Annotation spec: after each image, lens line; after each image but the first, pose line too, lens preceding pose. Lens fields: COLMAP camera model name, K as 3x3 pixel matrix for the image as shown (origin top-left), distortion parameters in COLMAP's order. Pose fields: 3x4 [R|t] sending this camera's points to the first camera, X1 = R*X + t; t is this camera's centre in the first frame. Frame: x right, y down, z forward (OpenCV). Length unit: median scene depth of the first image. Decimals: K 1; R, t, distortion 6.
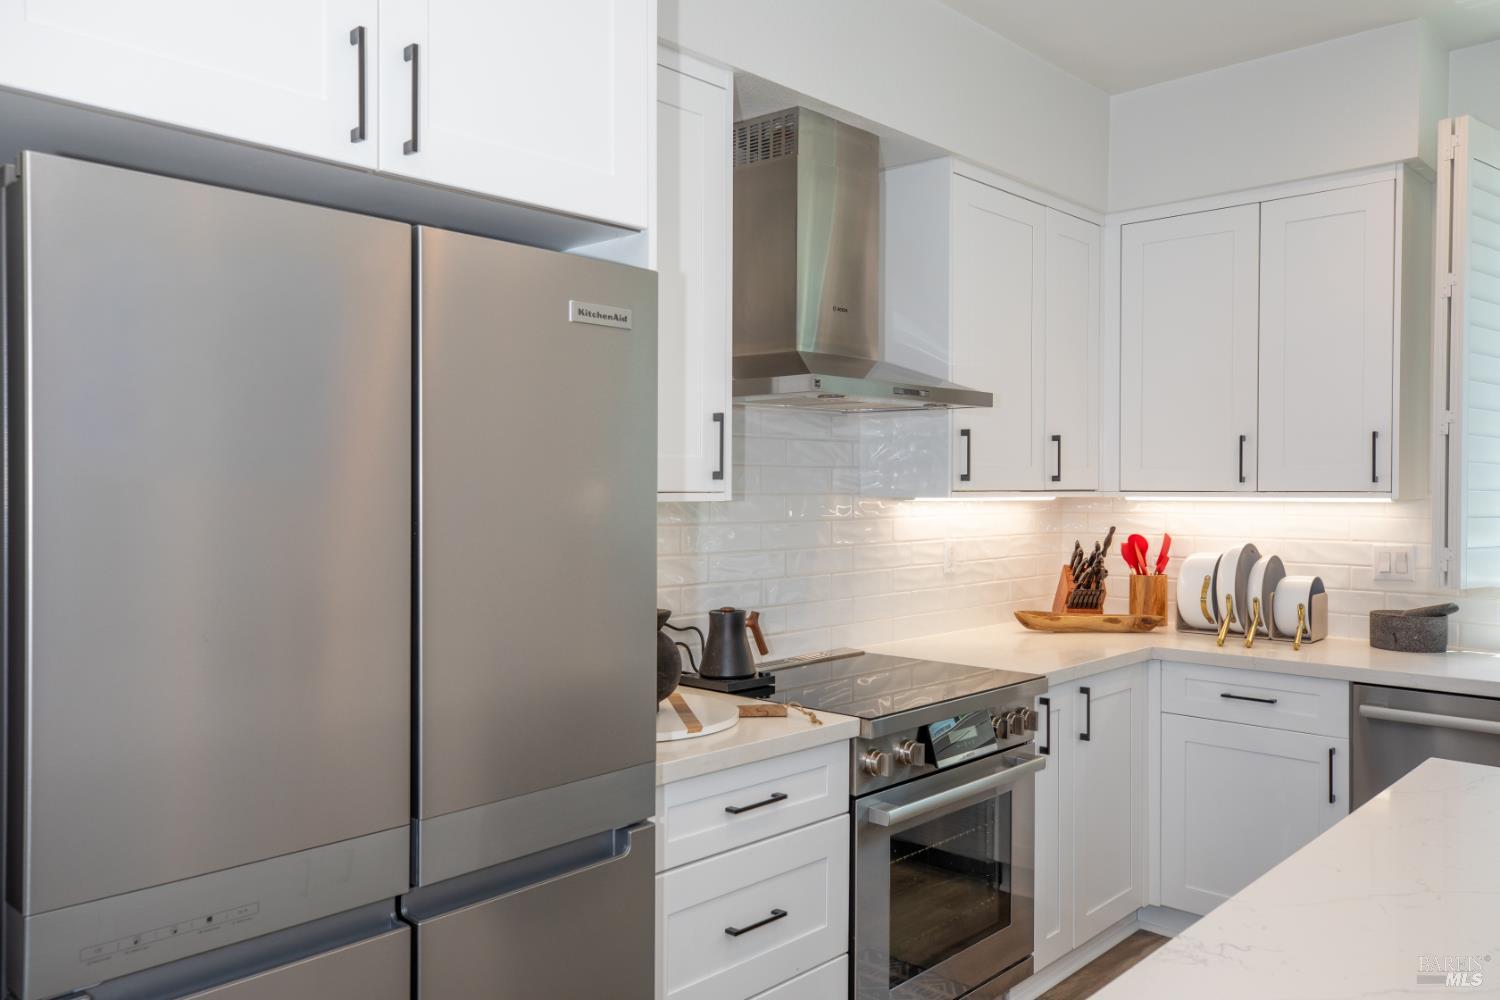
lens RADIAL K [[1138.5, 0, 760.1], [0, 1138.5, 501.1], [0, 0, 1]] dist [0.024397, -0.005230]
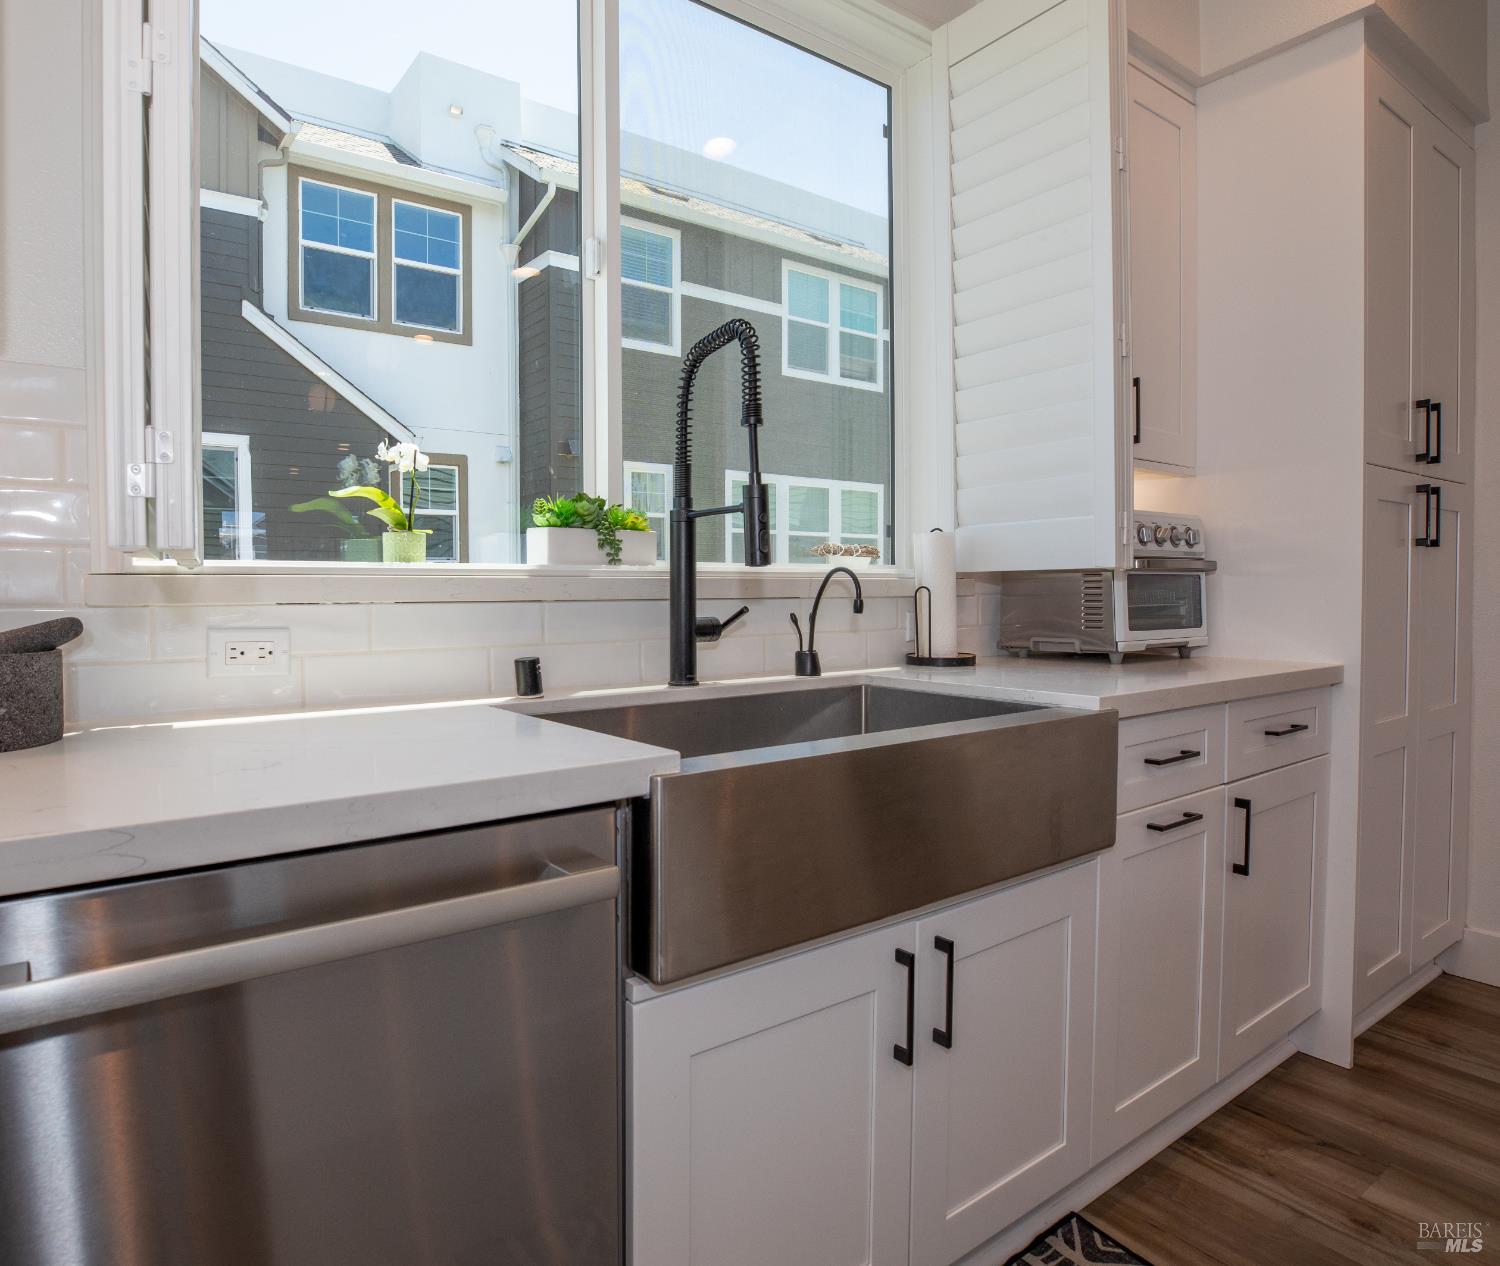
lens RADIAL K [[908.1, 0, 687.5], [0, 908.1, 604.4], [0, 0, 1]] dist [-0.008614, -0.002097]
pose [[0.193424, -0.023187, 0.980841, 0.368357], [0.014322, 0.999681, 0.020808, 0.089186], [-0.981011, 0.010023, 0.193694, 0.799733]]
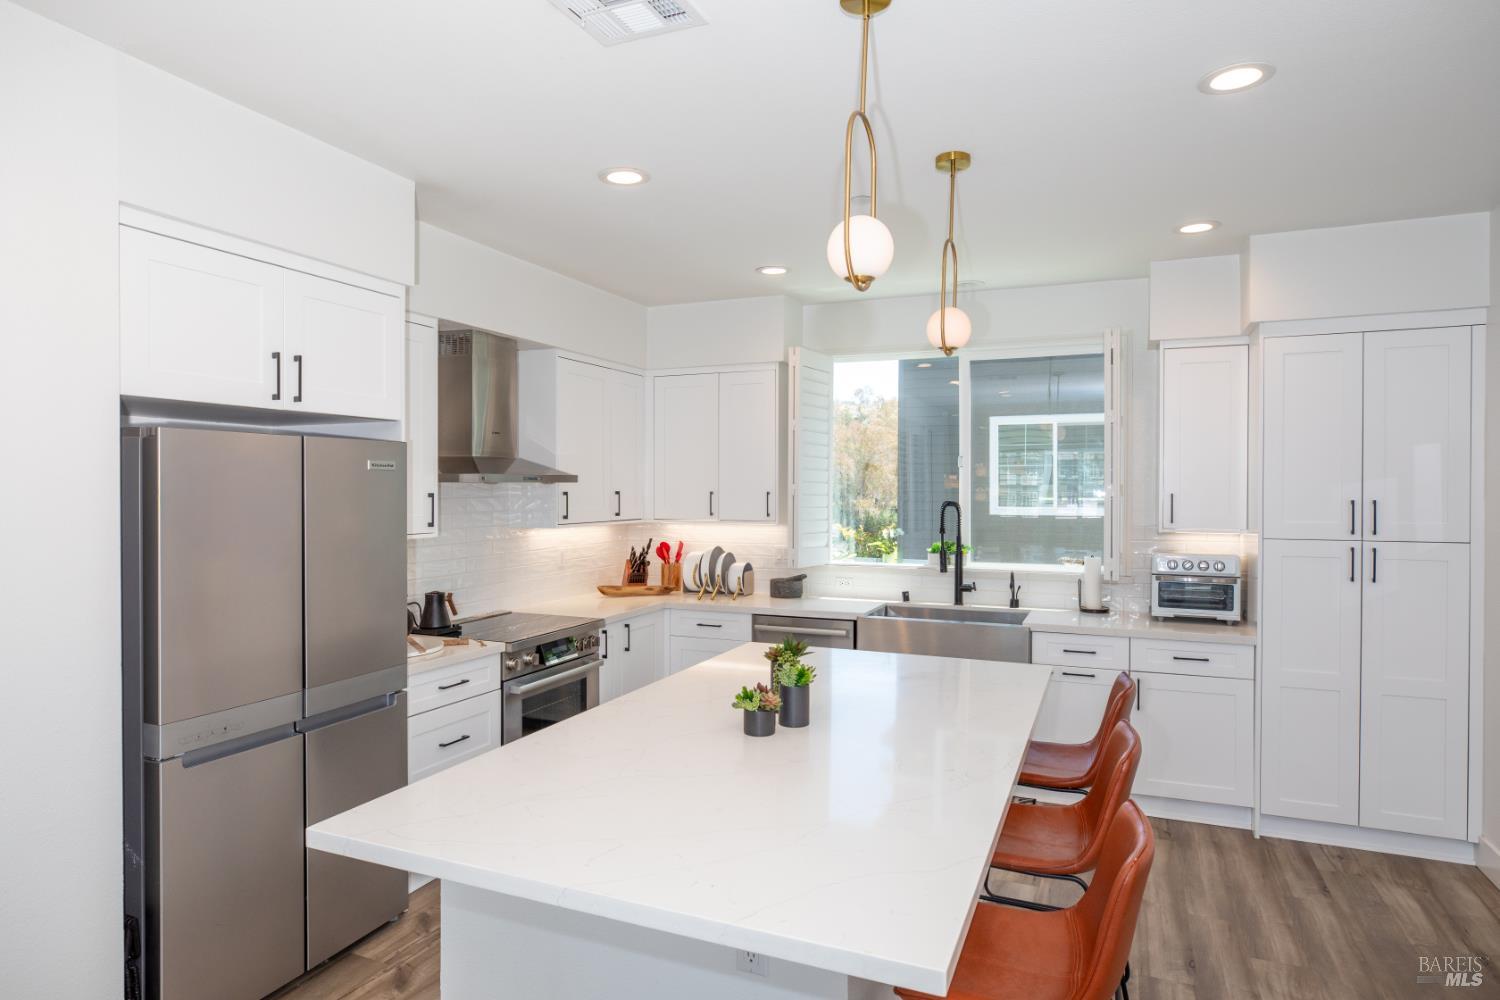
lens RADIAL K [[868.6, 0, 747.1], [0, 868.6, 499.1], [0, 0, 1]] dist [-0.018428, -0.000255]
pose [[0.943062, -0.006420, 0.332555, -0.015905], [0.006457, 0.999979, 0.000994, -0.053079], [-0.332554, 0.001210, 0.943083, -0.487085]]
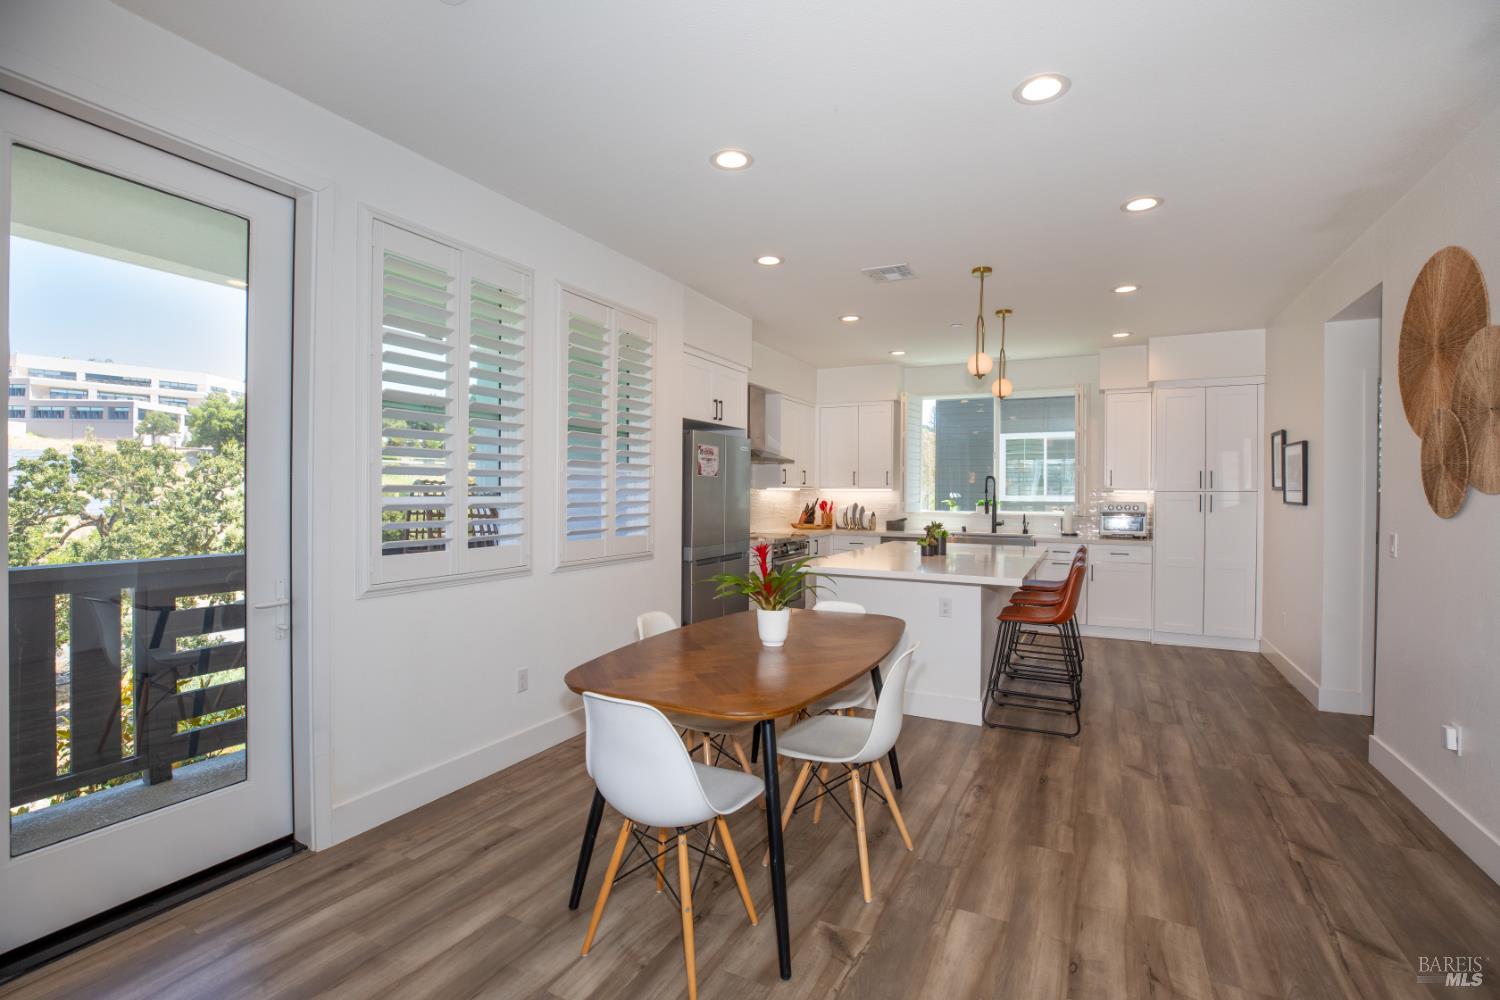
lens RADIAL K [[685.3, 0, 748.7], [0, 685.3, 499.9], [0, 0, 1]] dist [-0.042910, 0.012939]
pose [[0.963300, 0.000844, 0.268425, -0.533217], [-0.000105, 0.999996, -0.002767, 0.041776], [-0.268427, 0.002637, 0.963296, -1.101822]]
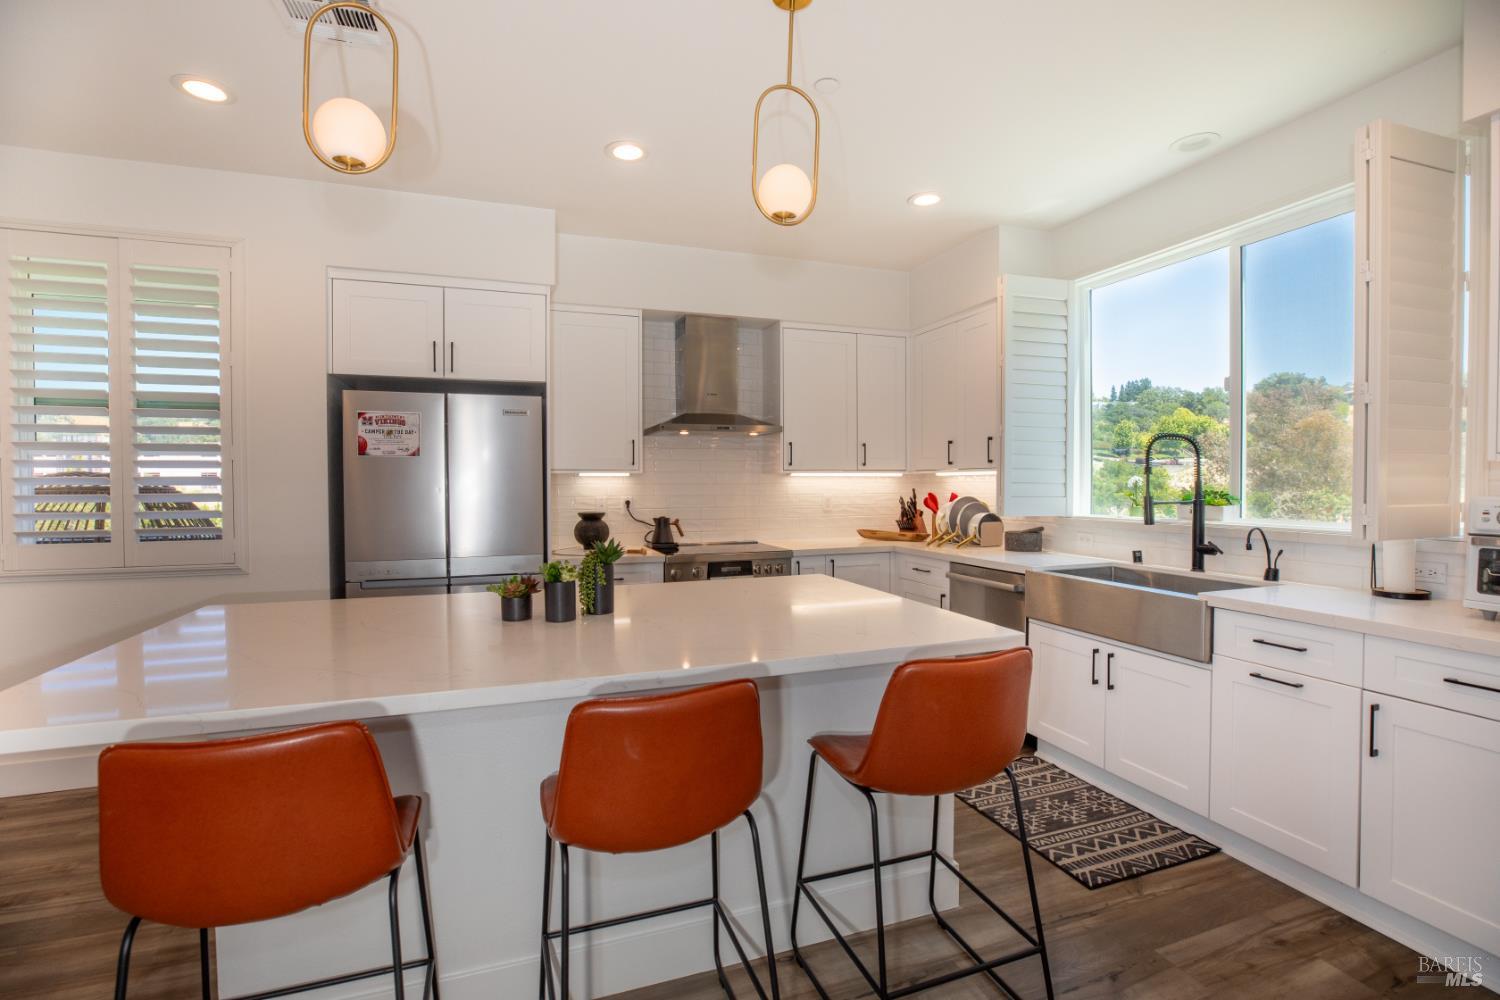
lens RADIAL K [[685.3, 0, 752.9], [0, 685.3, 488.5], [0, 0, 1]] dist [-0.042910, 0.012939]
pose [[0.887757, -0.001853, -0.460308, 0.769590], [-0.000598, 0.999986, -0.005178, 0.035935], [0.460311, 0.004872, 0.887744, -0.229410]]
